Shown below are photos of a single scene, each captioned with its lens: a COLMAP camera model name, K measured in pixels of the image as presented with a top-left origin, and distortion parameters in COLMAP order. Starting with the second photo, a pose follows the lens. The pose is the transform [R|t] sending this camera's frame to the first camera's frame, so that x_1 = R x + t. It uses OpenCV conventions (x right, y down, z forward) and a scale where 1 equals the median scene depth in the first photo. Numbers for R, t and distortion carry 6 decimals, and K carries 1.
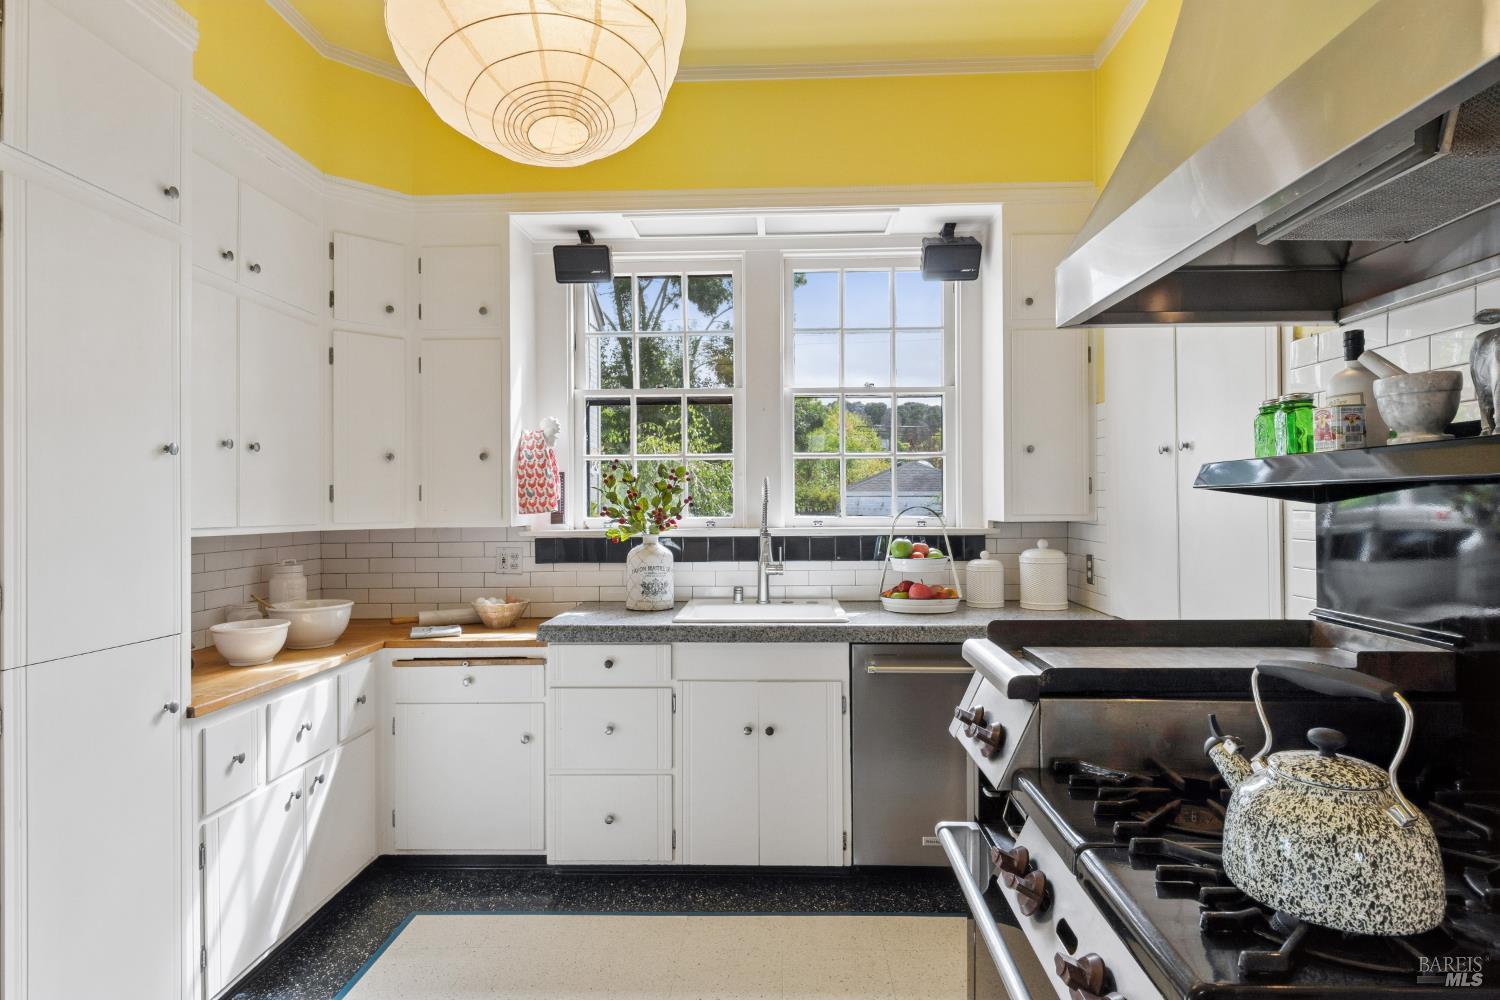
lens RADIAL K [[787.9, 0, 755.1], [0, 787.9, 487.0], [0, 0, 1]] dist [0.023724, -0.032788]
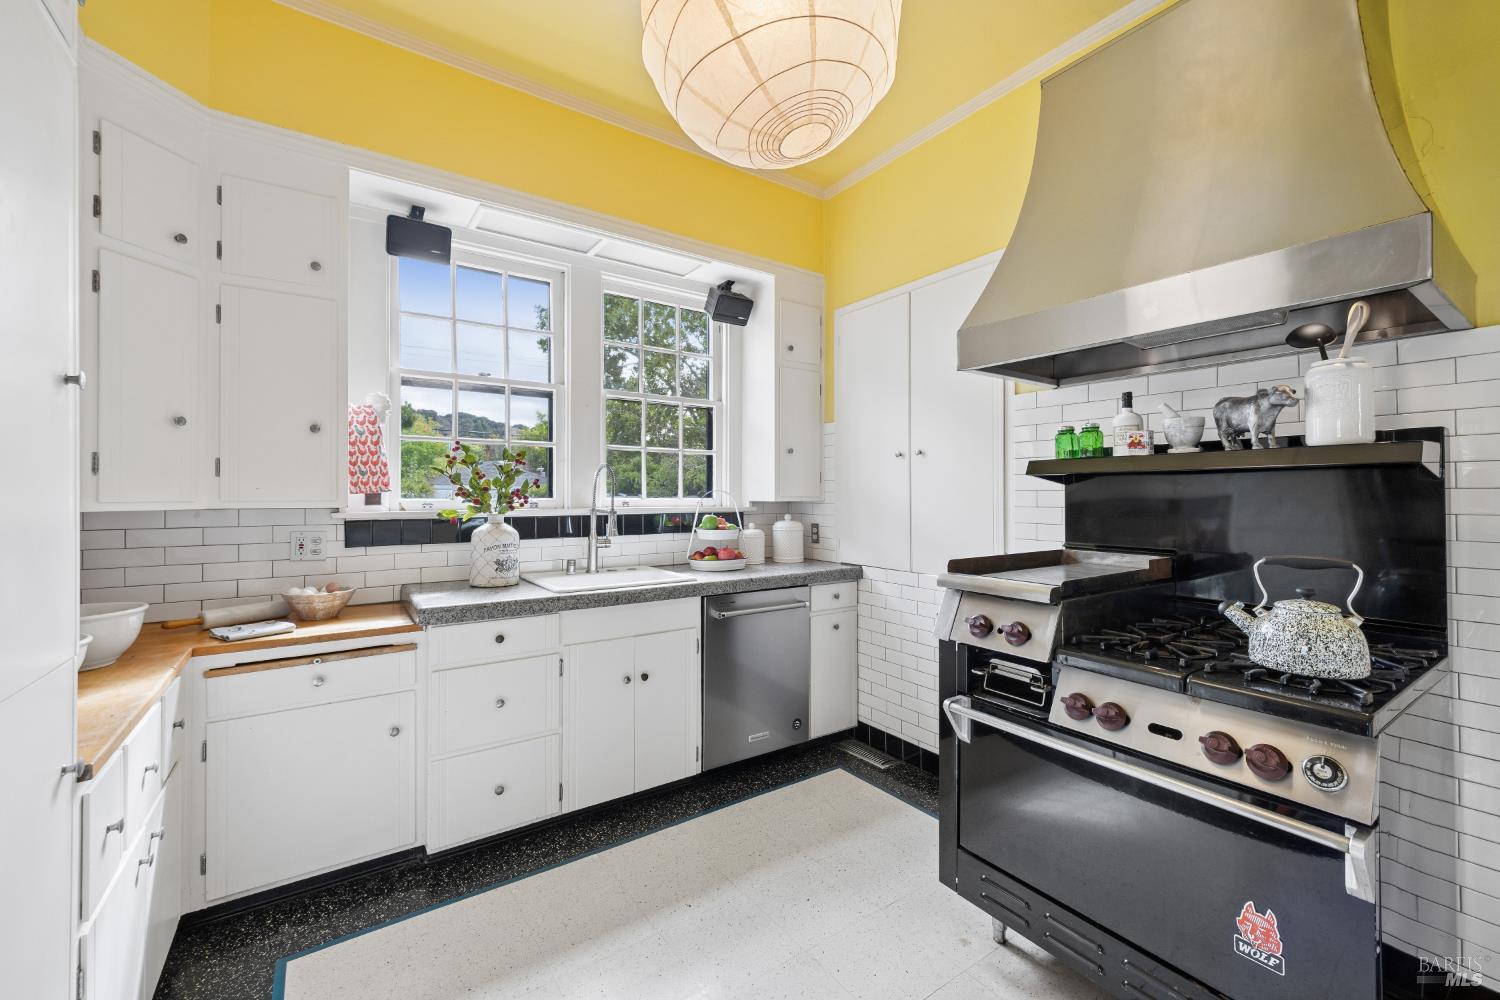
lens RADIAL K [[607.2, 0, 748.1], [0, 607.2, 483.5], [0, 0, 1]] dist [0.008200, -0.009283]
pose [[0.803677, 0.018098, 0.594790, -0.361954], [-0.017566, 0.999823, -0.006687, 0.019653], [-0.594806, -0.005074, 0.803853, 0.157127]]
